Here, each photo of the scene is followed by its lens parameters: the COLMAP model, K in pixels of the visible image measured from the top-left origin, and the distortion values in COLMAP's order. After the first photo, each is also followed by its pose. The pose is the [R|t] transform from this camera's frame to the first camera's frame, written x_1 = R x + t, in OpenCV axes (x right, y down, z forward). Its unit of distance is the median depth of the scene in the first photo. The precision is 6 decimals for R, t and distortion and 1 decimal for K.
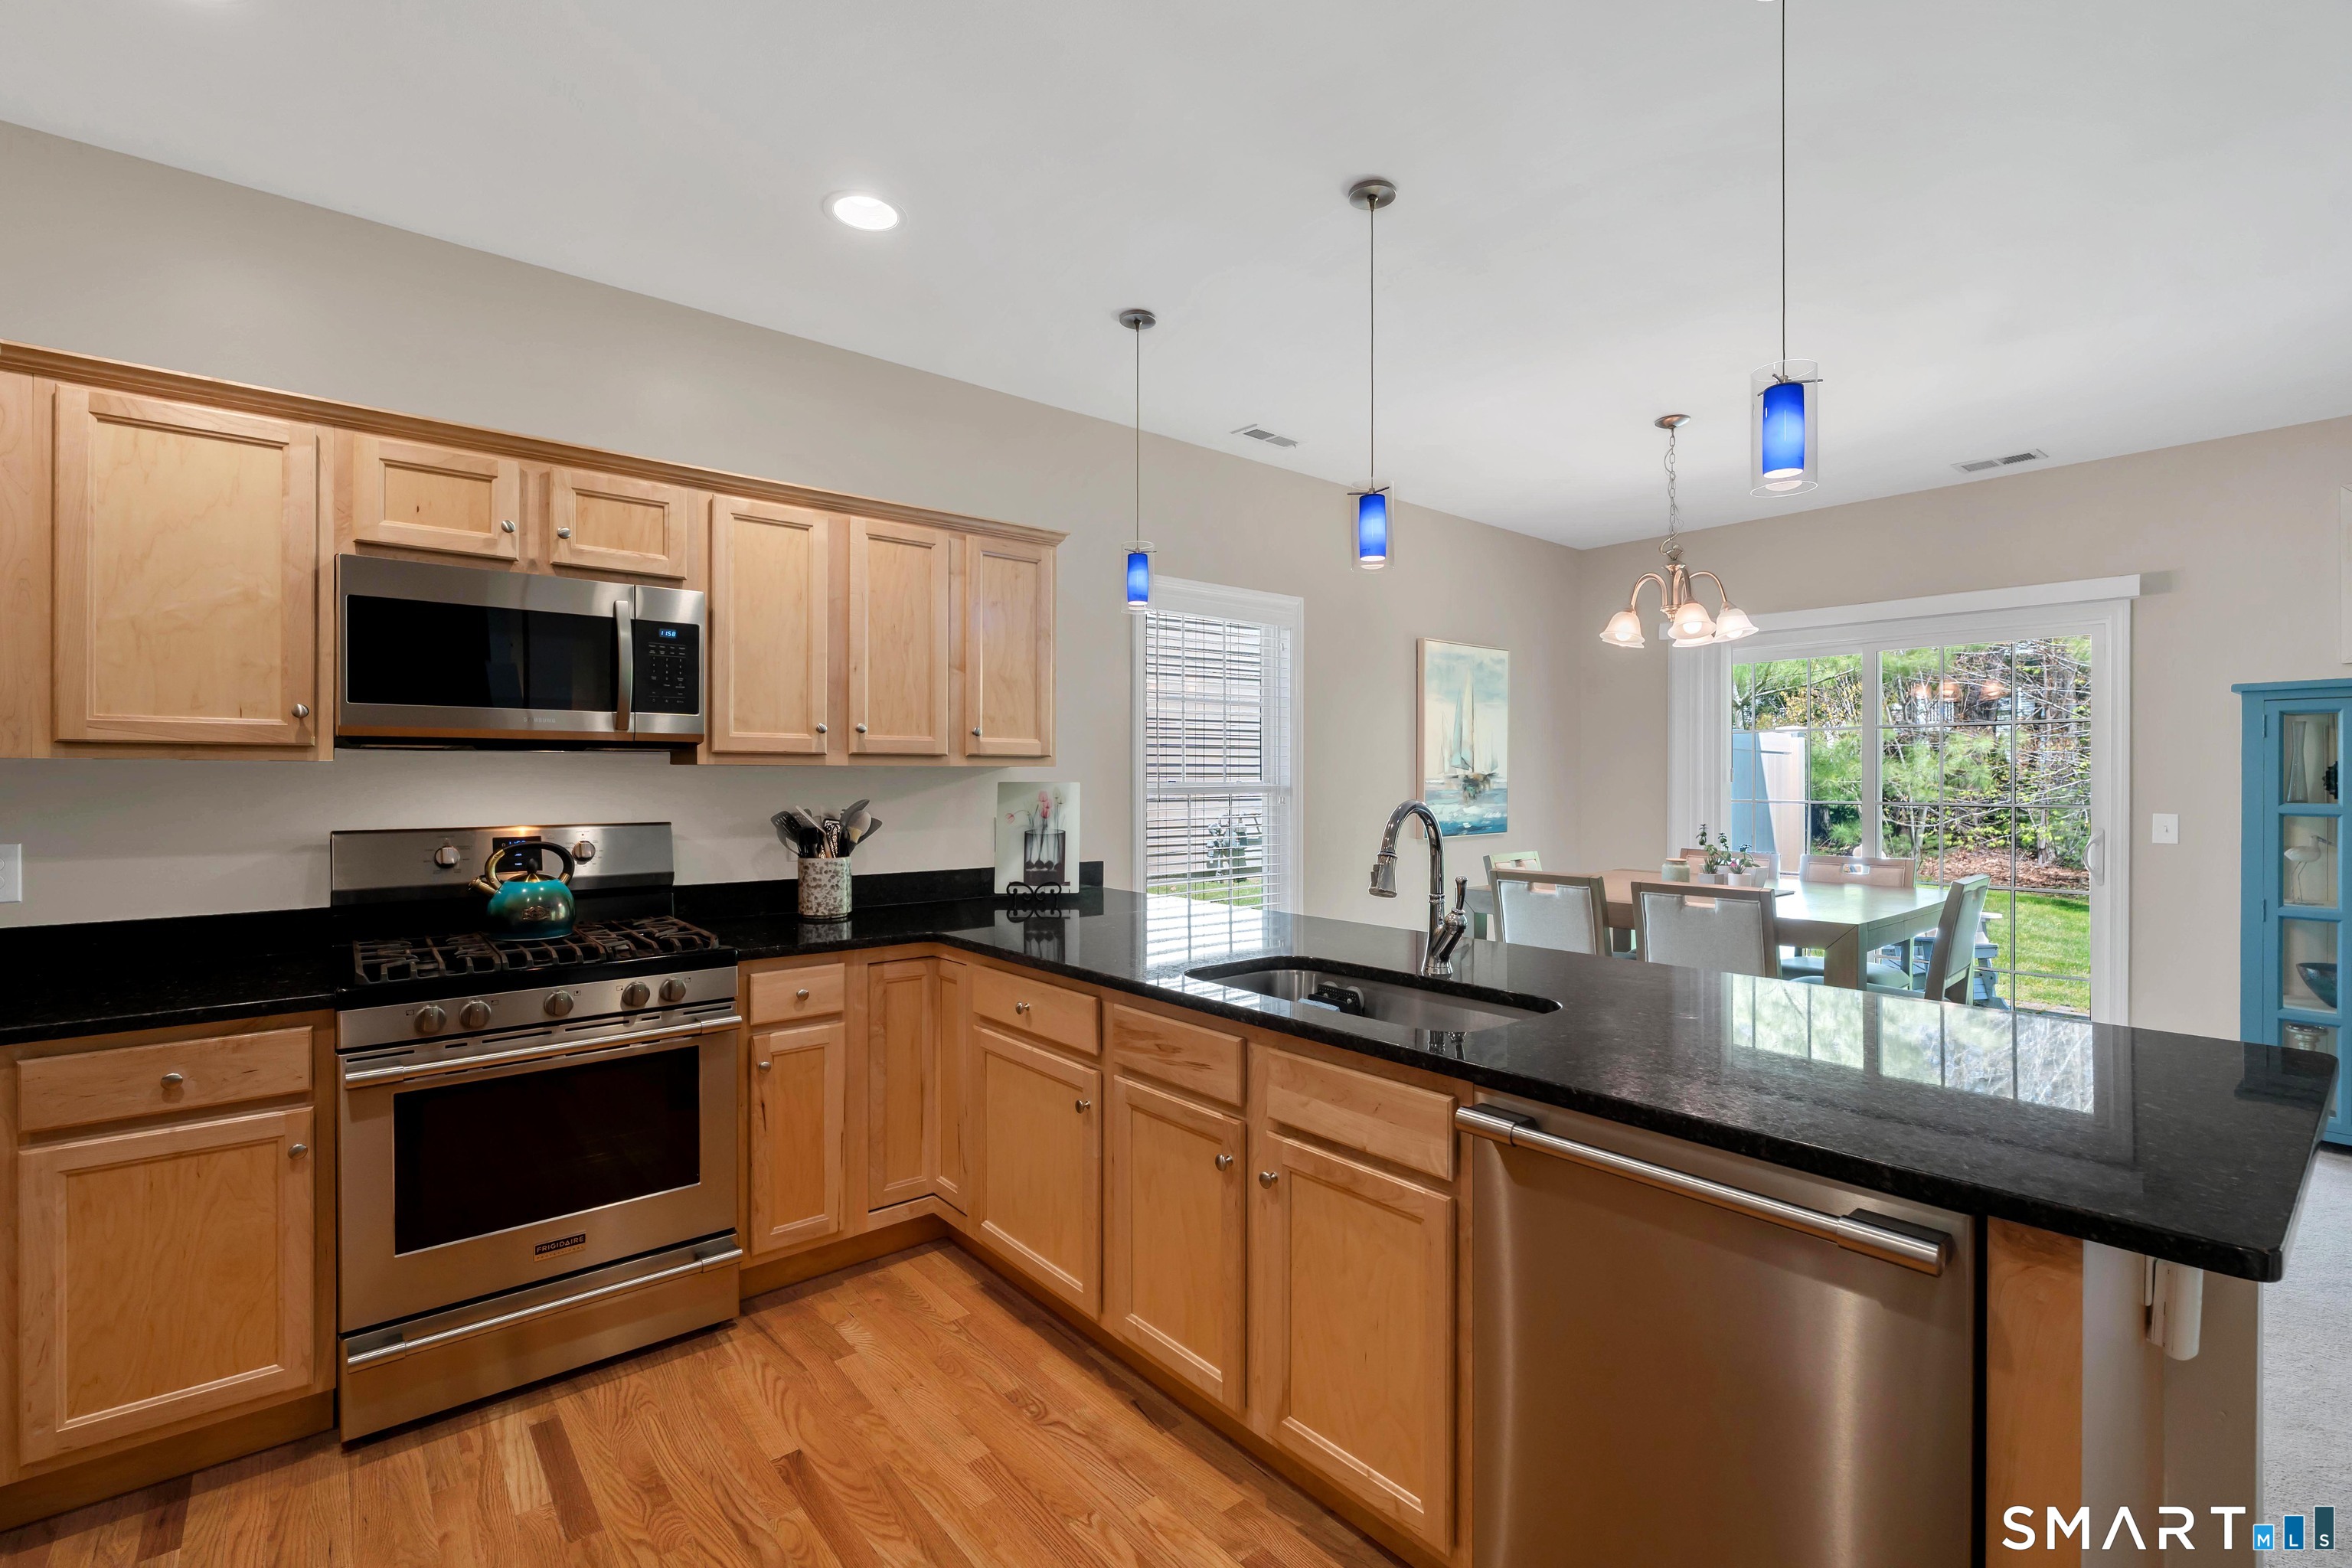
lens RADIAL K [[1046.8, 0, 1181.1], [0, 1046.8, 778.8], [0, 0, 1]] dist [-0.003892, 0.001719]
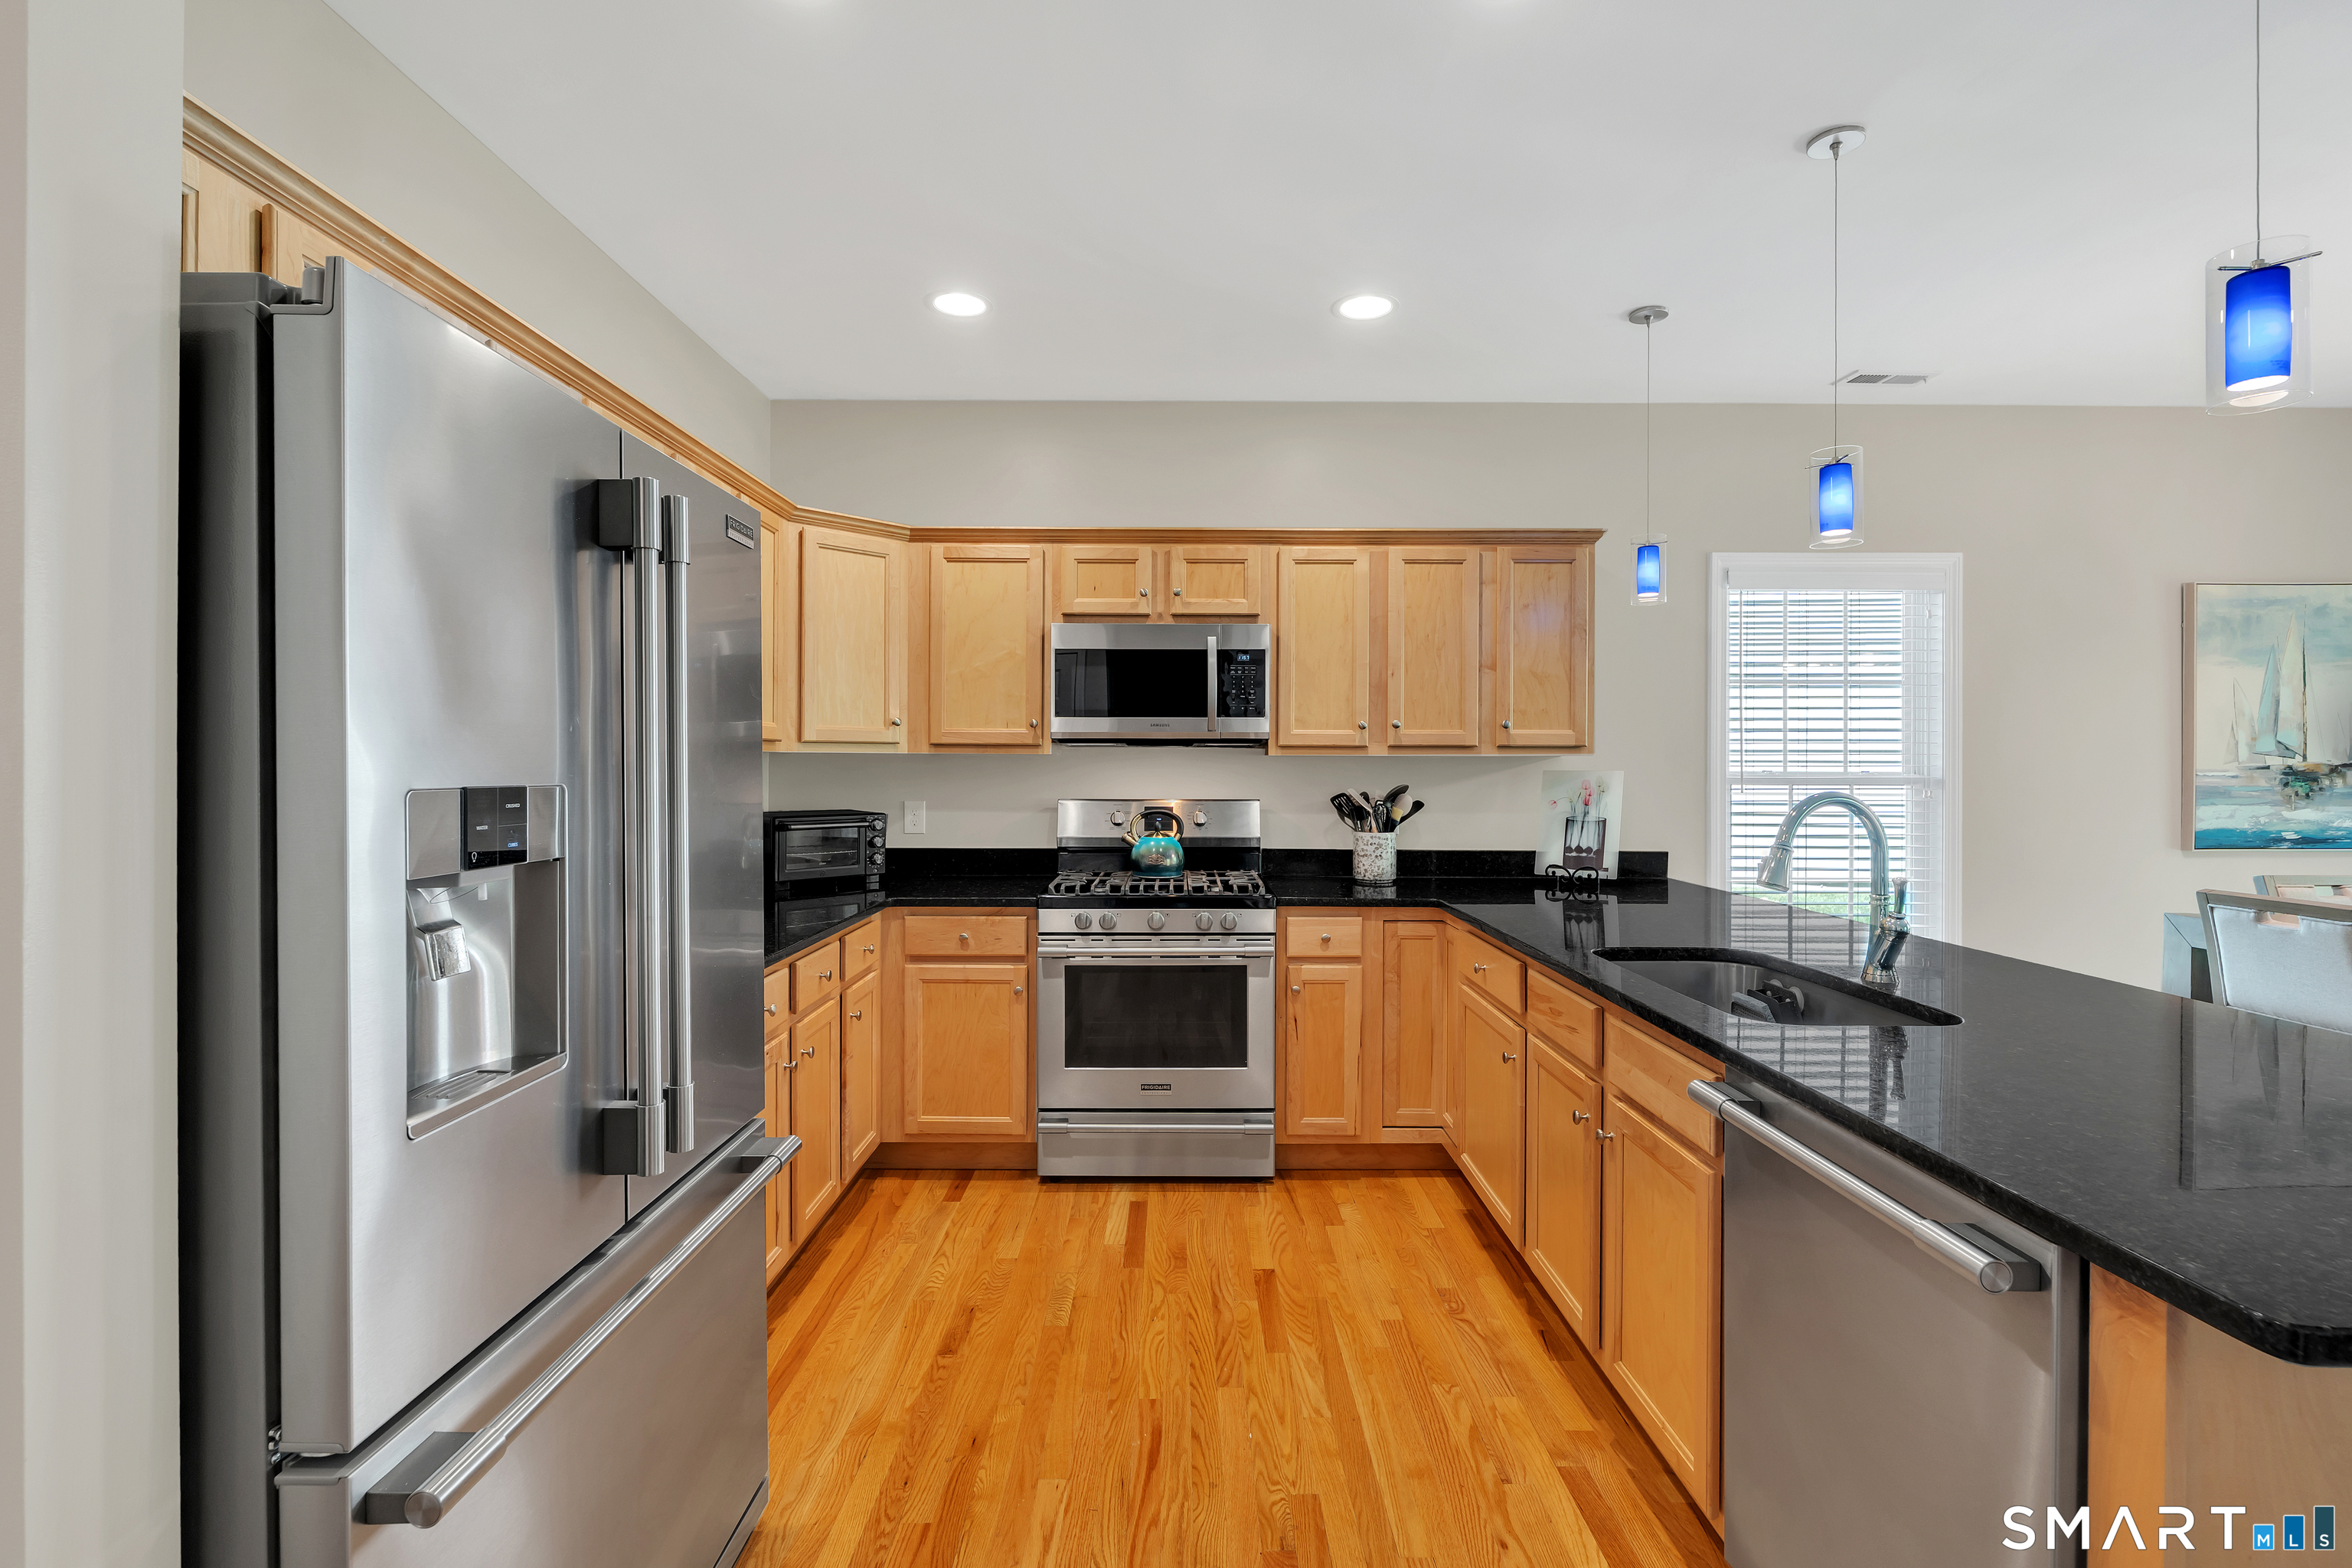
lens RADIAL K [[1052.0, 0, 1173.5], [0, 1052.0, 763.4], [0, 0, 1]] dist [-0.002334, -0.000089]
pose [[0.765286, 0.002069, -0.643687, 0.291587], [-0.004169, 0.999990, -0.001742, -0.000846], [0.643677, 0.004016, 0.765287, -0.082028]]
